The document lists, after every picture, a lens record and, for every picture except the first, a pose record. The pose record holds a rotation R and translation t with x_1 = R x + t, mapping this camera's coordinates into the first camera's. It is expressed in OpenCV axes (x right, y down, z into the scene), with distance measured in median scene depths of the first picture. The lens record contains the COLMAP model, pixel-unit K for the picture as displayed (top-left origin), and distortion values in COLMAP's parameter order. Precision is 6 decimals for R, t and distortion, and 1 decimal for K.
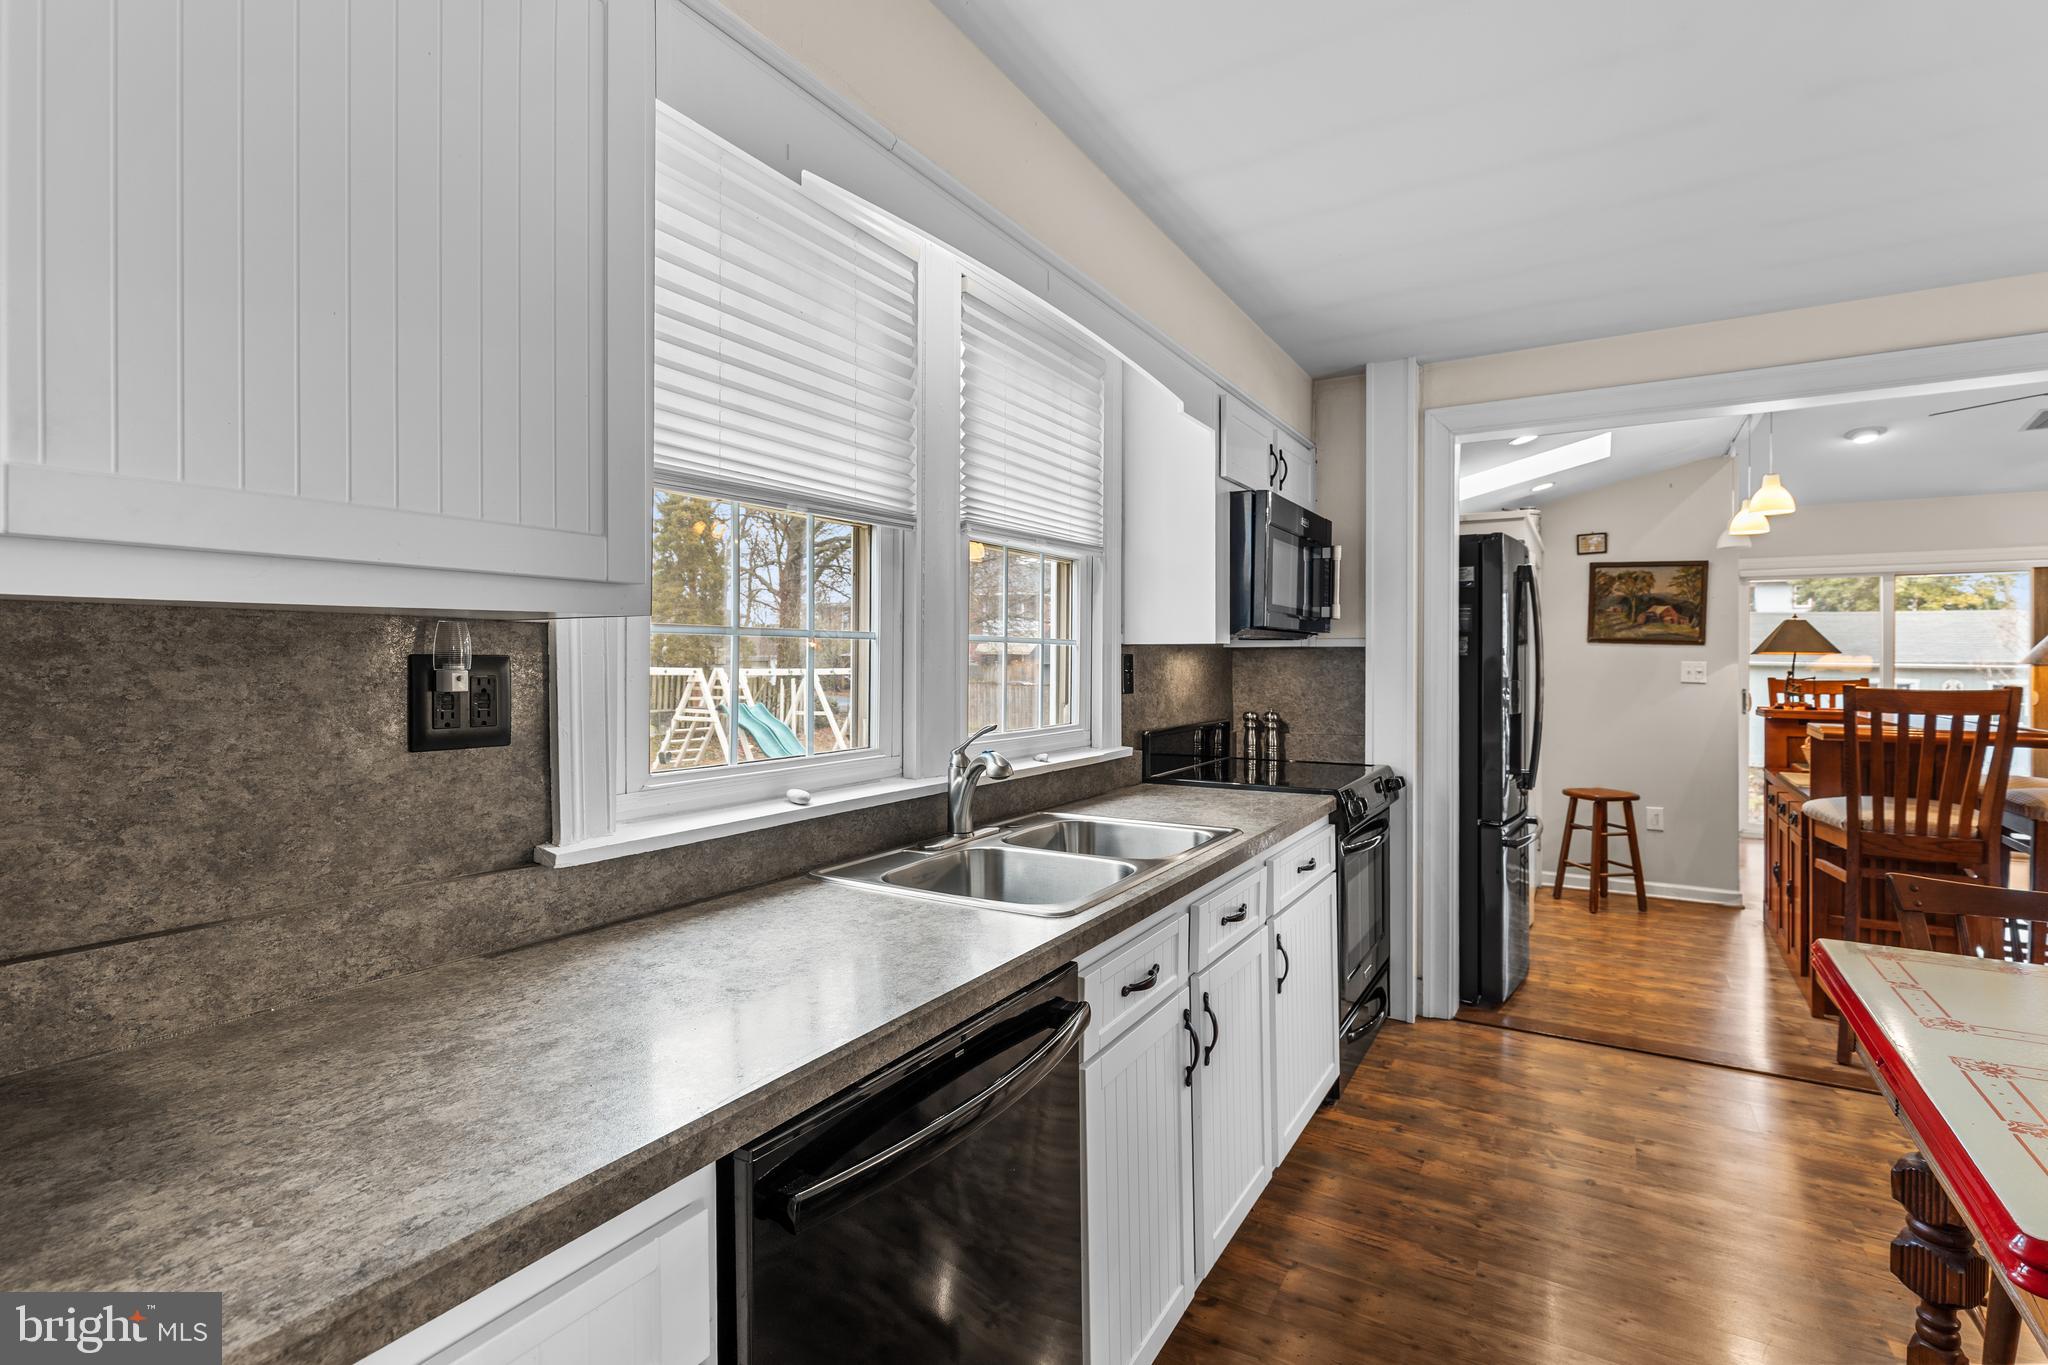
lens RADIAL K [[923.3, 0, 1060.7], [0, 923.3, 668.7], [0, 0, 1]] dist [0.009555, -0.001960]
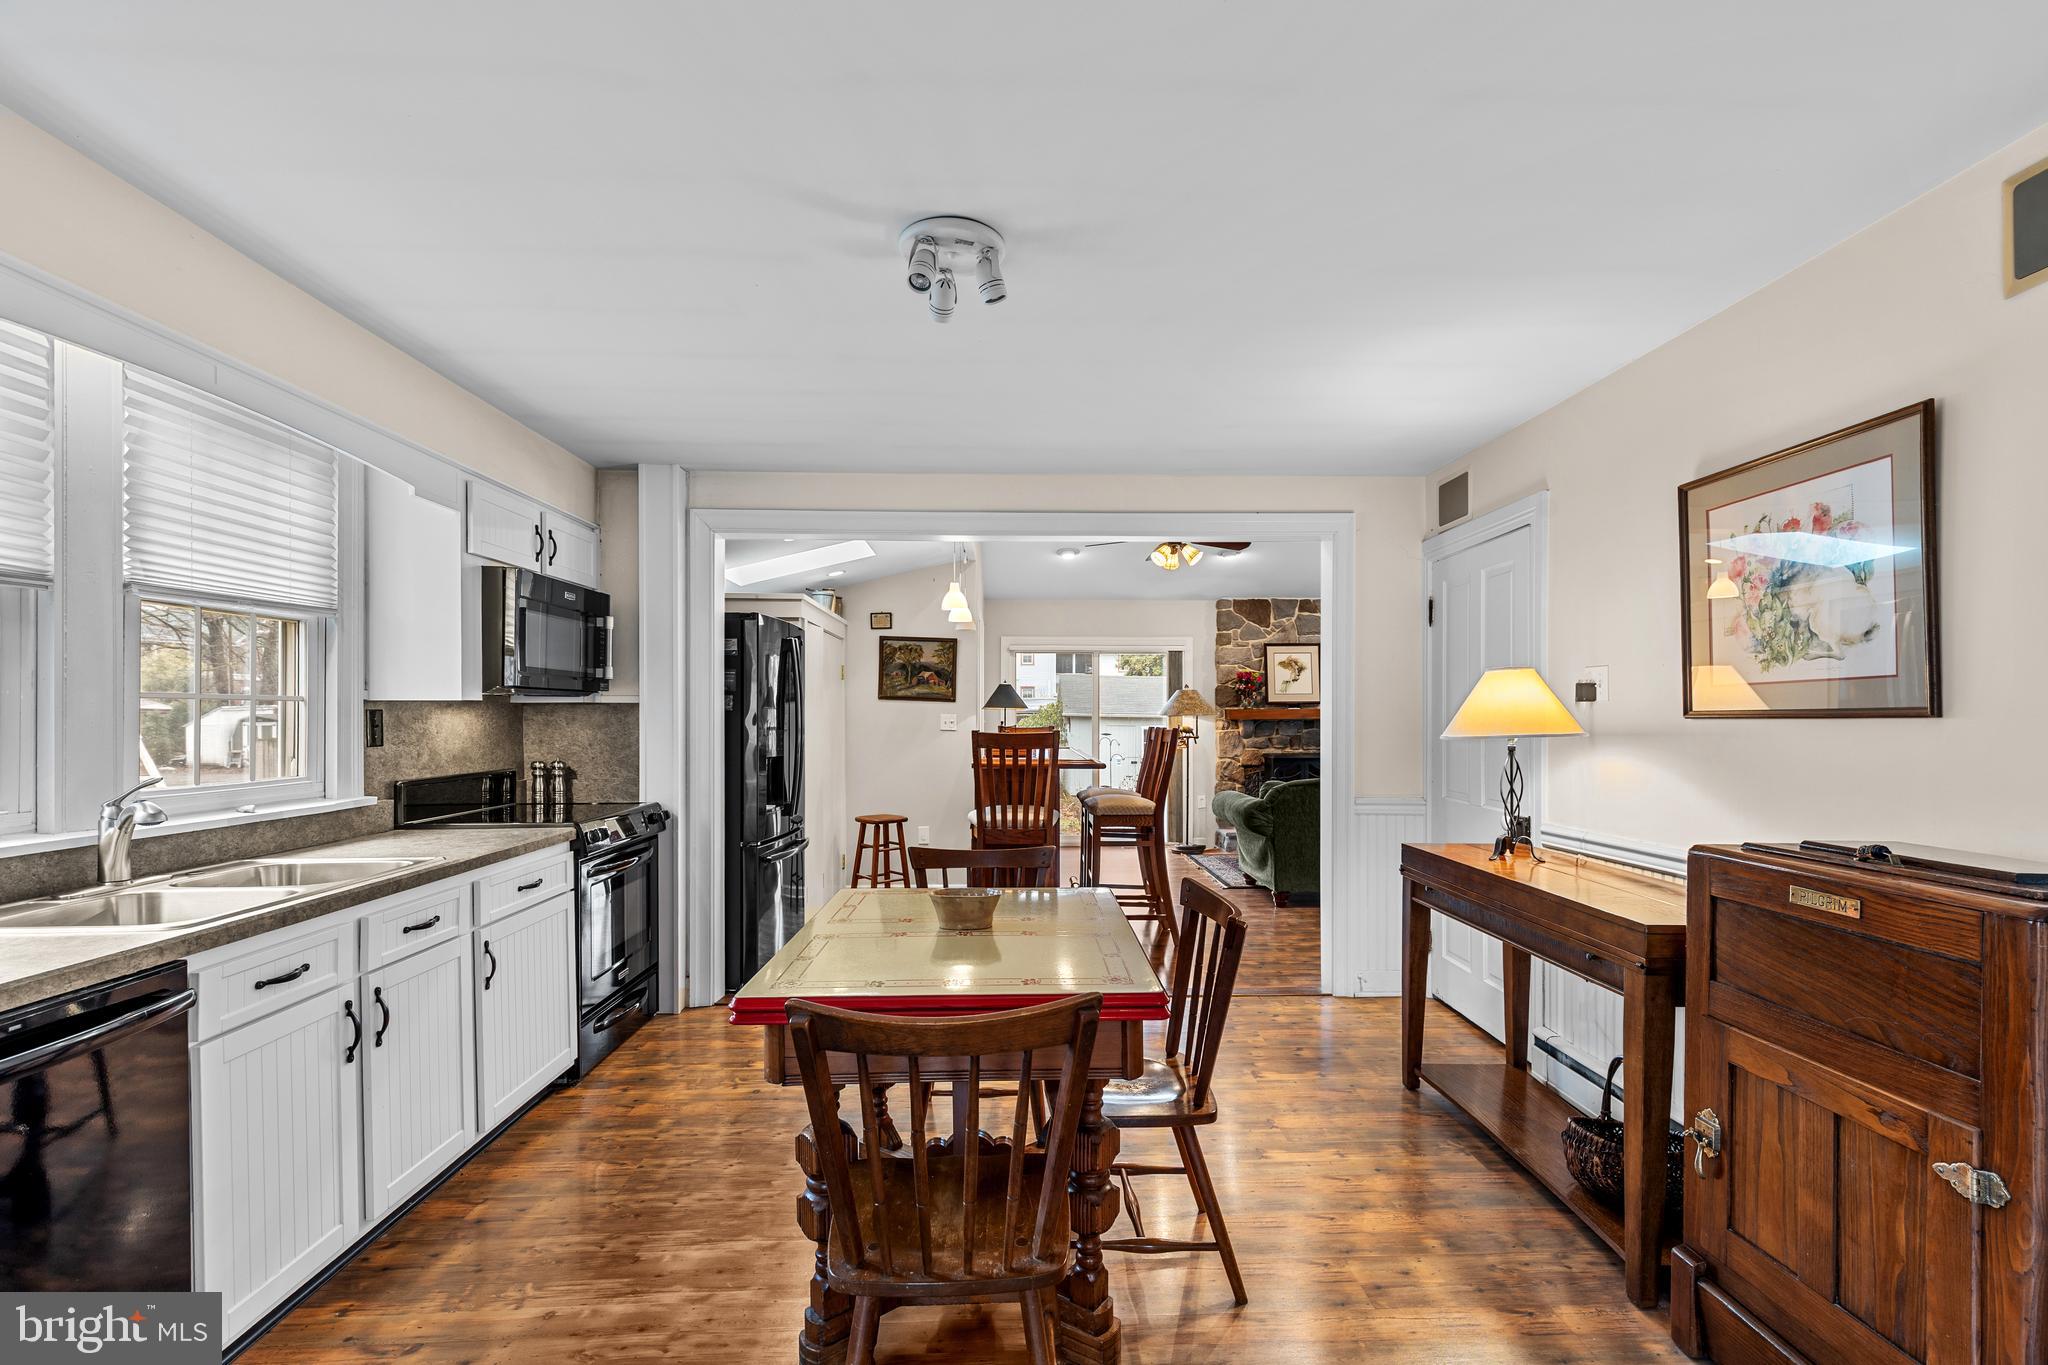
lens RADIAL K [[923.3, 0, 1042.1], [0, 923.3, 714.6], [0, 0, 1]] dist [0.009555, -0.001960]
pose [[0.843395, -0.001845, 0.537292, 0.131686], [0.005106, 0.999976, -0.004581, -0.000963], [-0.537271, 0.006607, 0.843384, -0.282183]]
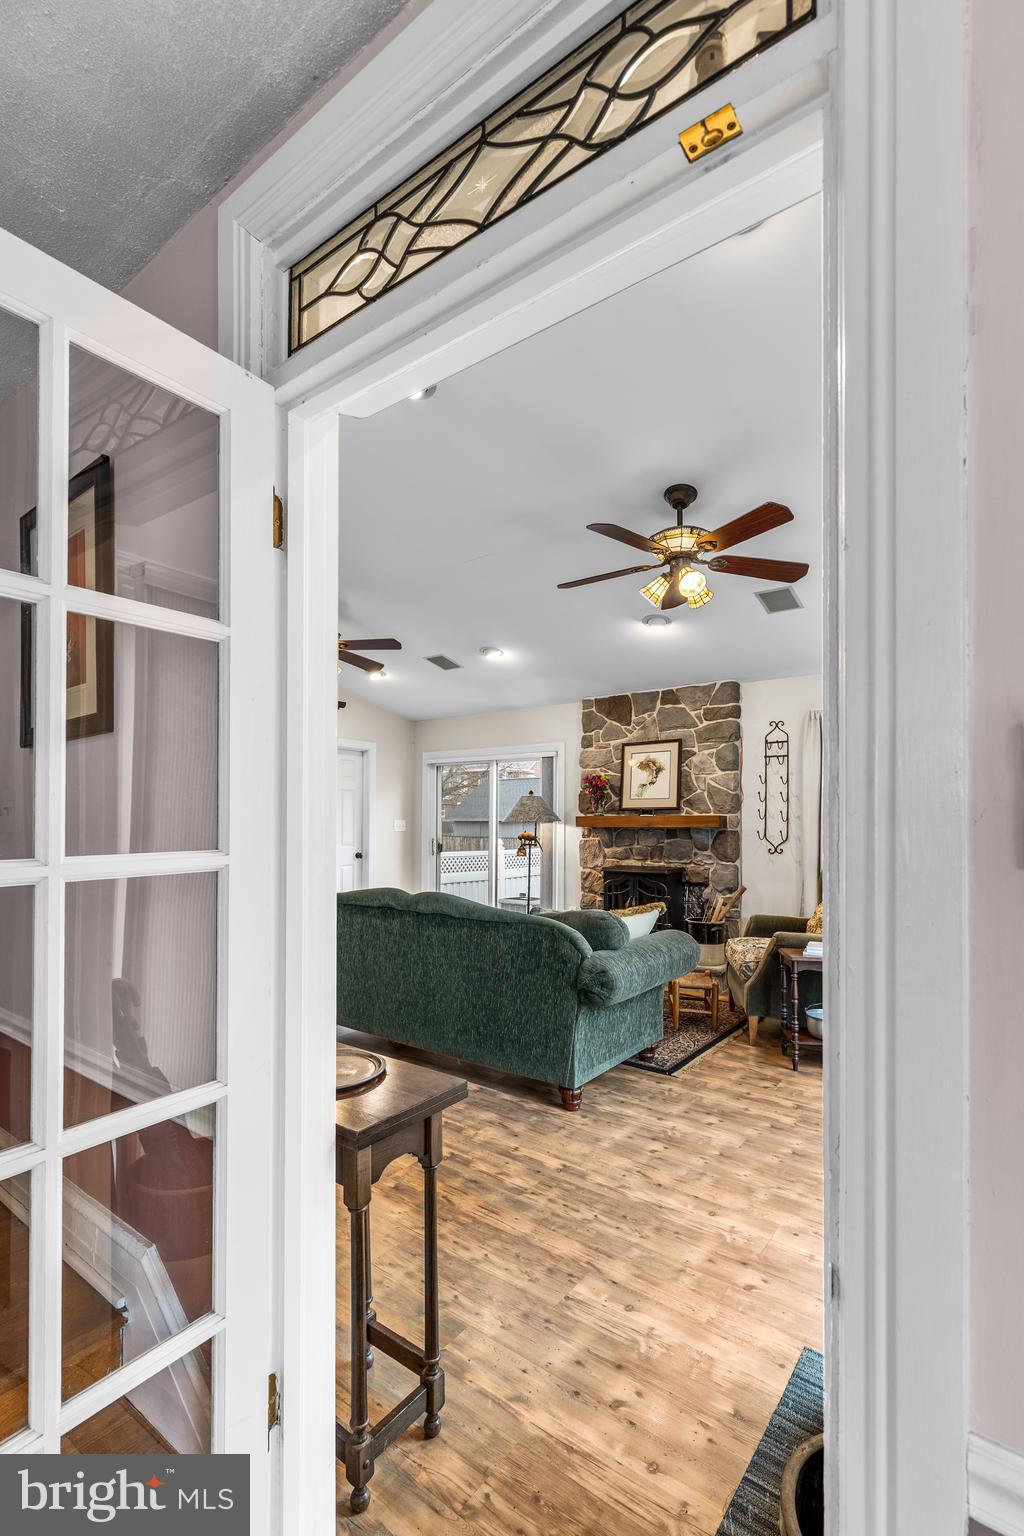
lens RADIAL K [[692.5, 0, 504.1], [0, 692.5, 813.6], [0, 0, 1]] dist [0.009555, -0.001960]
pose [[0.992575, 0.000779, -0.121631, 2.086792], [-0.002912, 0.999845, -0.017358, 0.000691], [0.121599, 0.017584, 0.992424, -0.207835]]
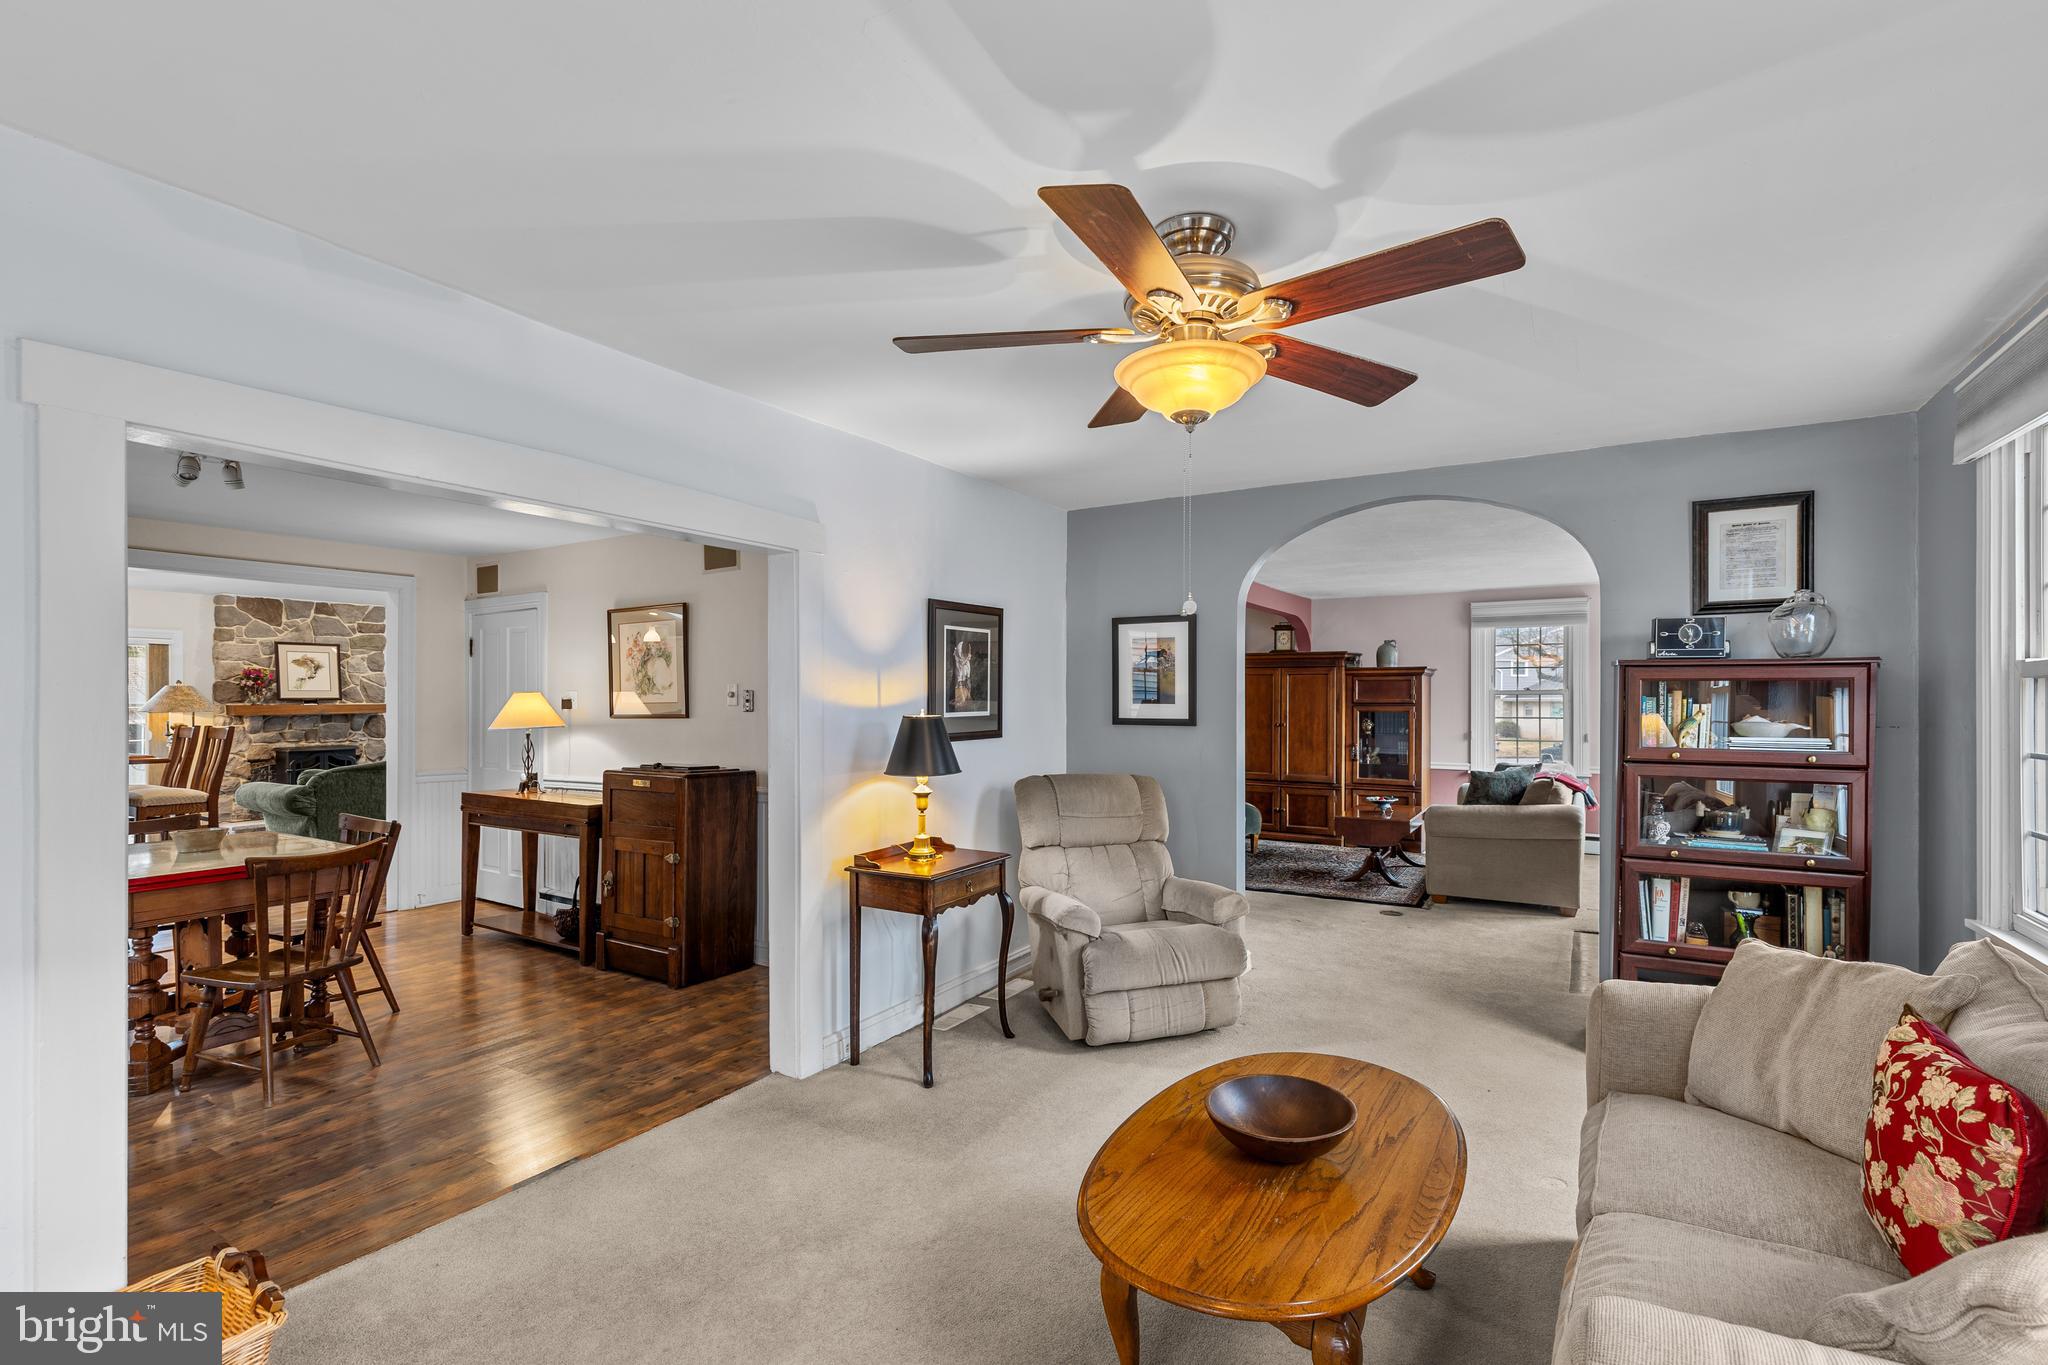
lens RADIAL K [[923.3, 0, 1037.8], [0, 923.3, 701.0], [0, 0, 1]] dist [0.009555, -0.001960]
pose [[0.016549, -0.003709, 0.999856, -0.662281], [0.008309, 0.999959, 0.003572, -0.029129], [-0.999829, 0.008249, 0.016579, -0.721086]]
